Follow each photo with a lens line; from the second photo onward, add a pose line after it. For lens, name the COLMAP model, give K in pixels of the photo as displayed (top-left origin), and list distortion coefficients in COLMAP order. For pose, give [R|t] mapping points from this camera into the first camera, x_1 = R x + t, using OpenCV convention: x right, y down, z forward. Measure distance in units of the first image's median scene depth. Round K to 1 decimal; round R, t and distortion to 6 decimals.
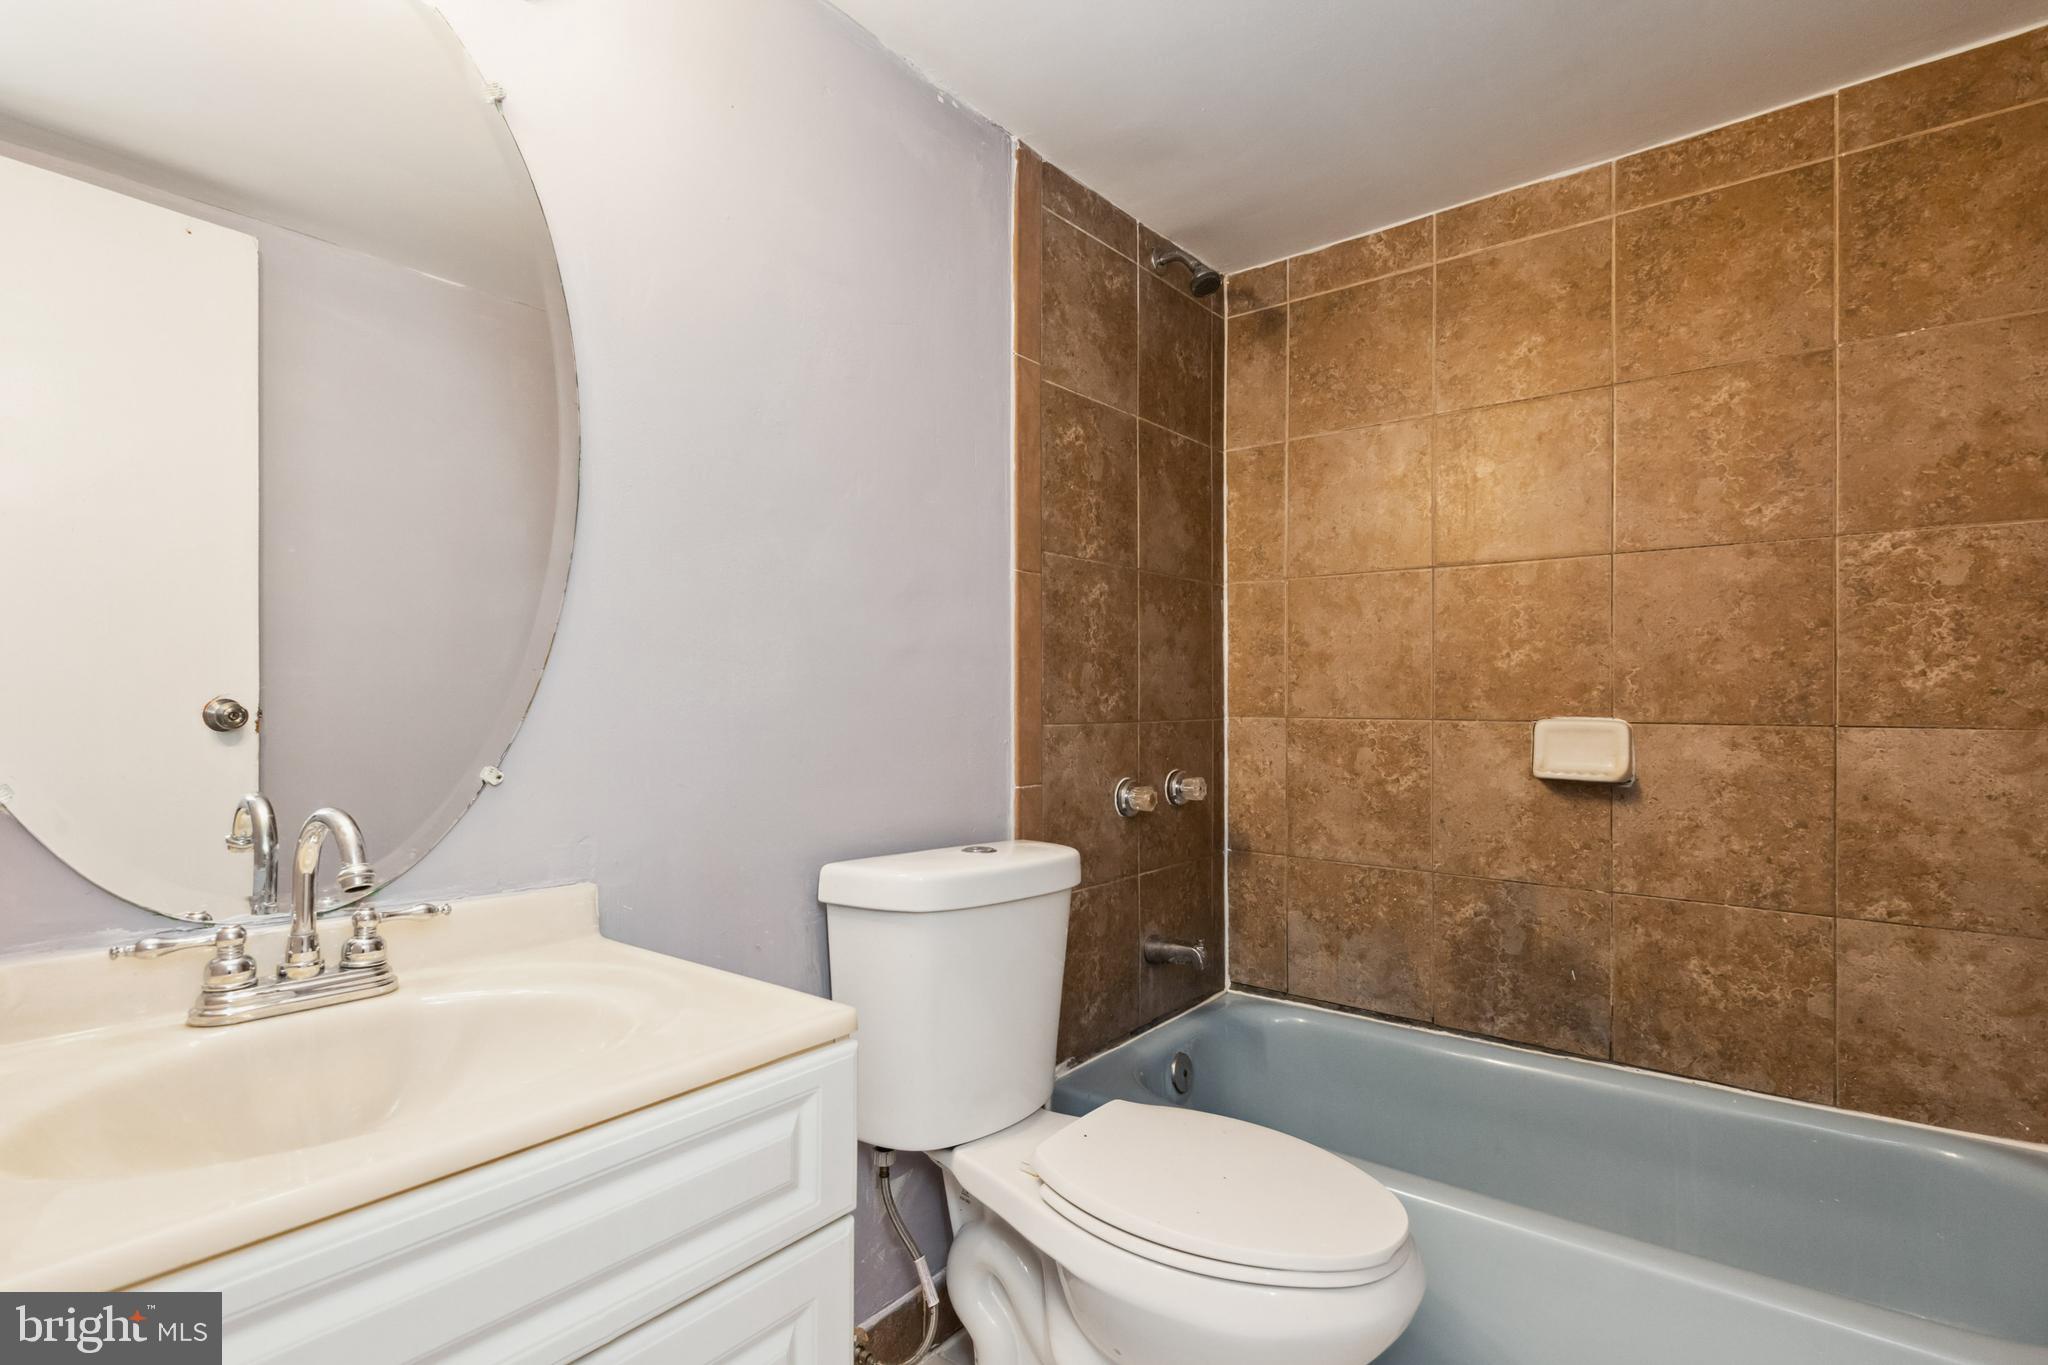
lens RADIAL K [[957.9, 0, 1026.4], [0, 957.9, 707.9], [0, 0, 1]] dist [0.000113, -0.000122]
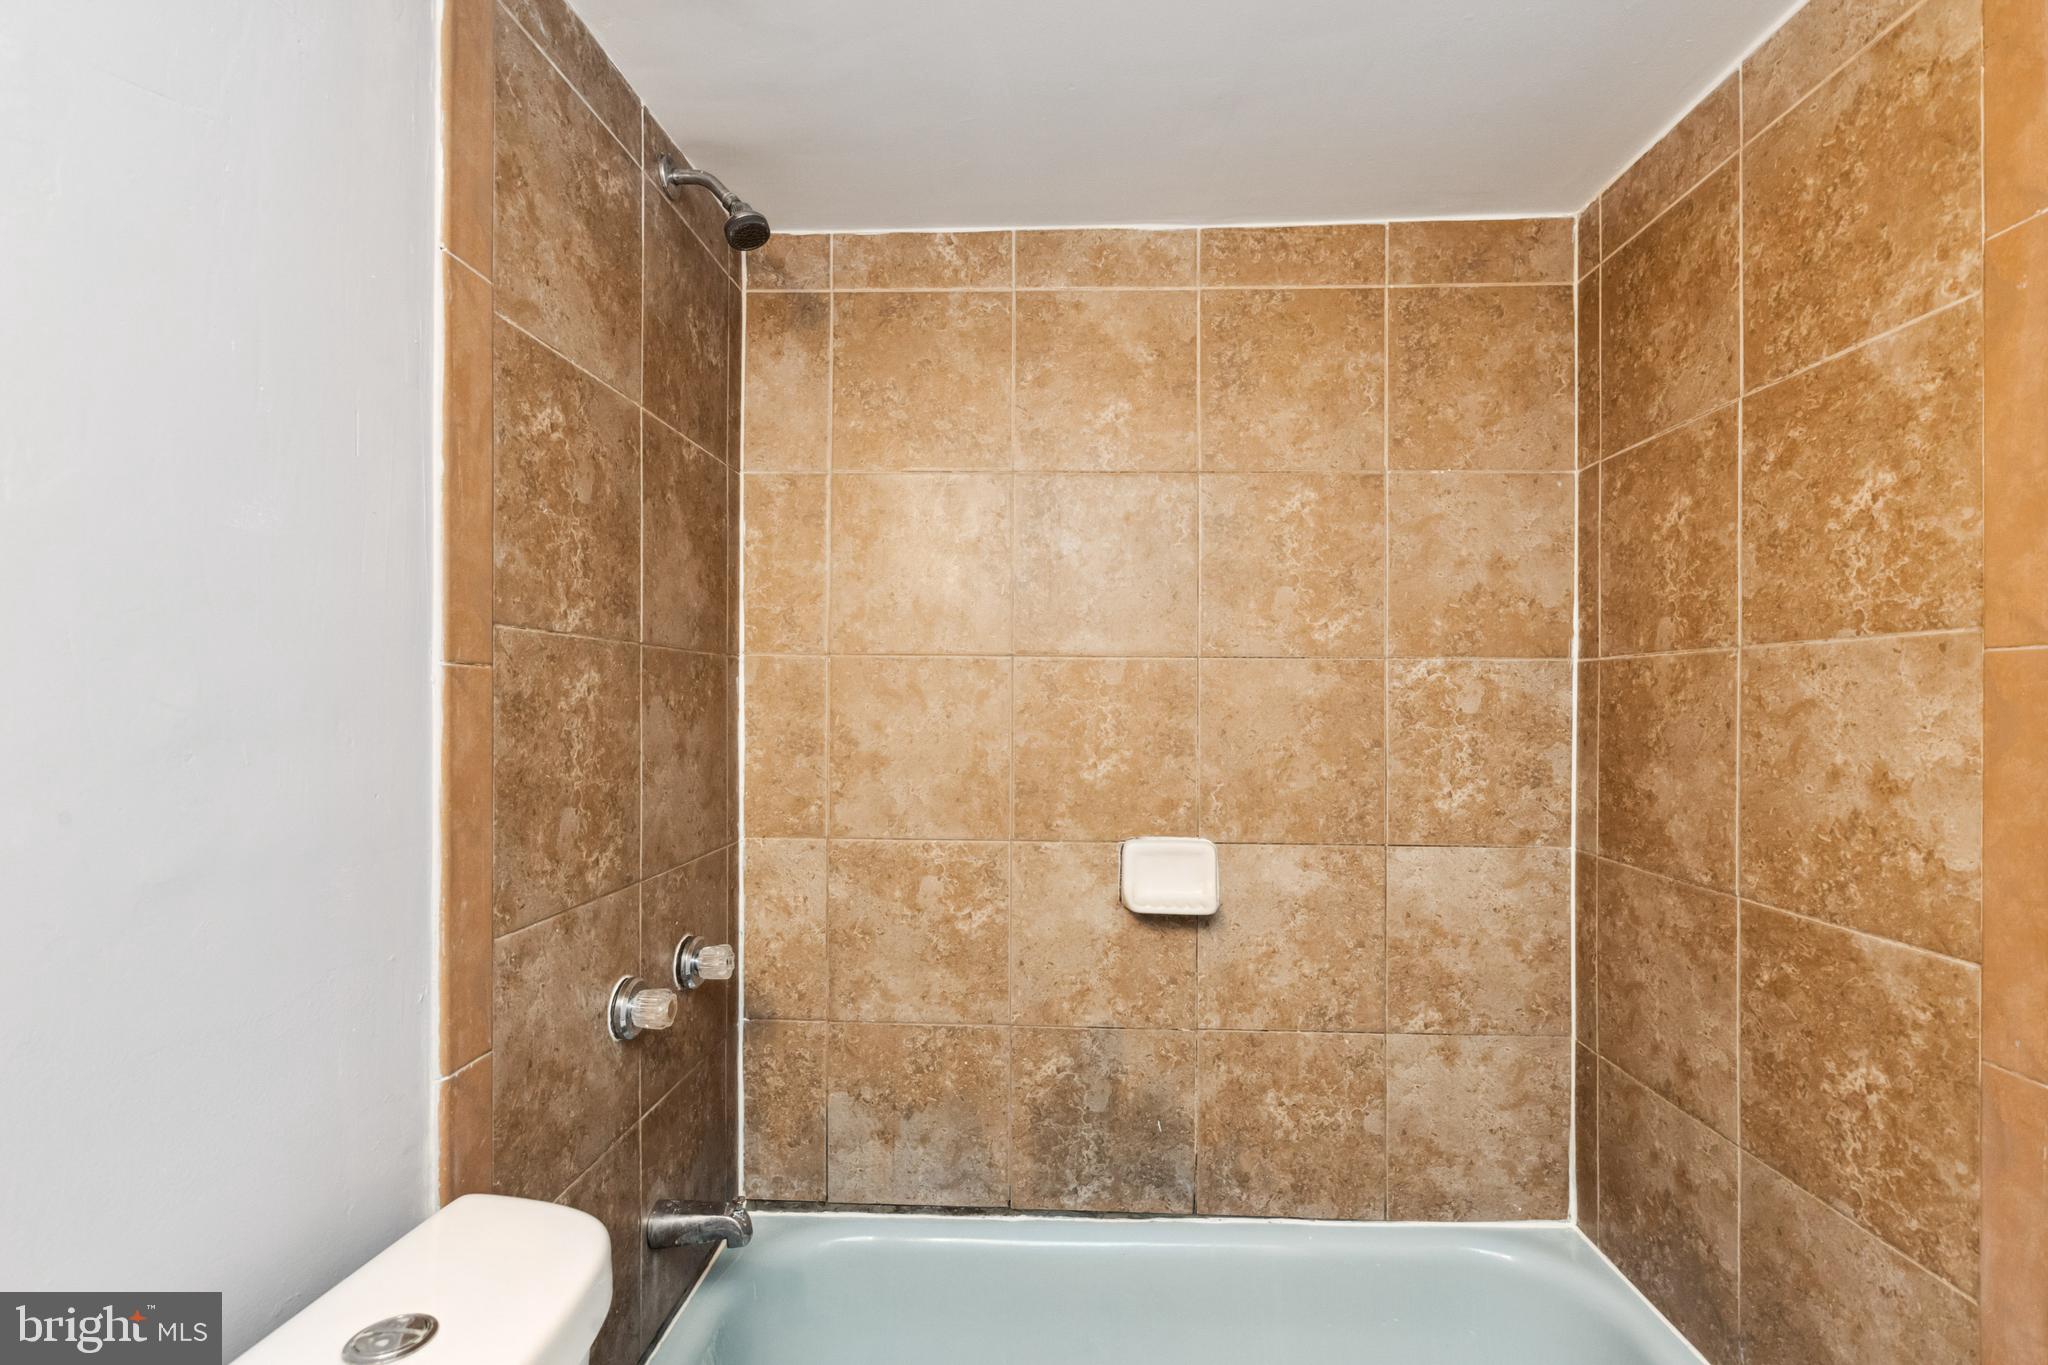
lens RADIAL K [[957.9, 0, 1026.4], [0, 957.9, 707.9], [0, 0, 1]] dist [0.000113, -0.000122]
pose [[0.809316, 0.004624, 0.587355, -0.055393], [-0.002181, 0.999986, -0.004866, -0.107949], [-0.587369, 0.002657, 0.809315, 0.357333]]
